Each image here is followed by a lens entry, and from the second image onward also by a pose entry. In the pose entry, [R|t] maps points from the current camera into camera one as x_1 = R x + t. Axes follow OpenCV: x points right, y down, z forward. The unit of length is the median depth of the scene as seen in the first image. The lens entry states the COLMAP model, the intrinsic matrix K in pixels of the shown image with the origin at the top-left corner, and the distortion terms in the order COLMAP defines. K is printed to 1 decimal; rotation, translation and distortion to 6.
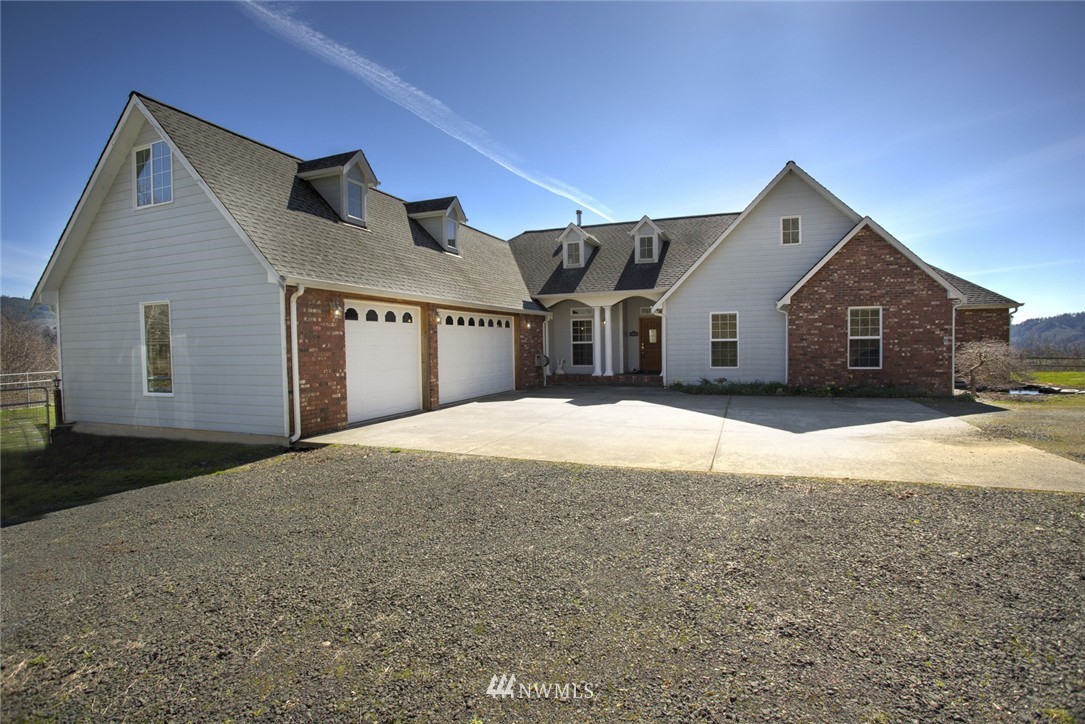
lens RADIAL K [[514.4, 0, 542.5], [0, 514.4, 362.0], [0, 0, 1]] dist [-0.048204, 0.000196]
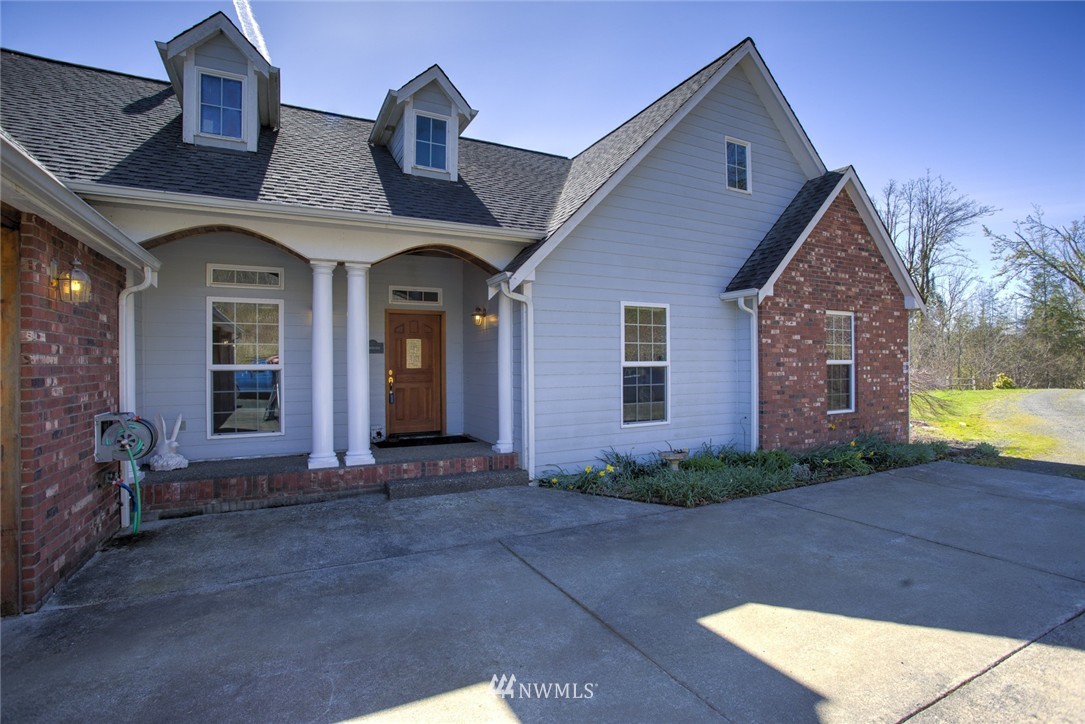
lens RADIAL K [[514.4, 0, 542.5], [0, 514.4, 362.0], [0, 0, 1]] dist [-0.048204, 0.000196]
pose [[0.658789, 0.013763, 0.752202, -0.054814], [0.022233, 0.999040, -0.037752, -0.029566], [-0.751999, 0.041594, 0.657850, 0.767990]]
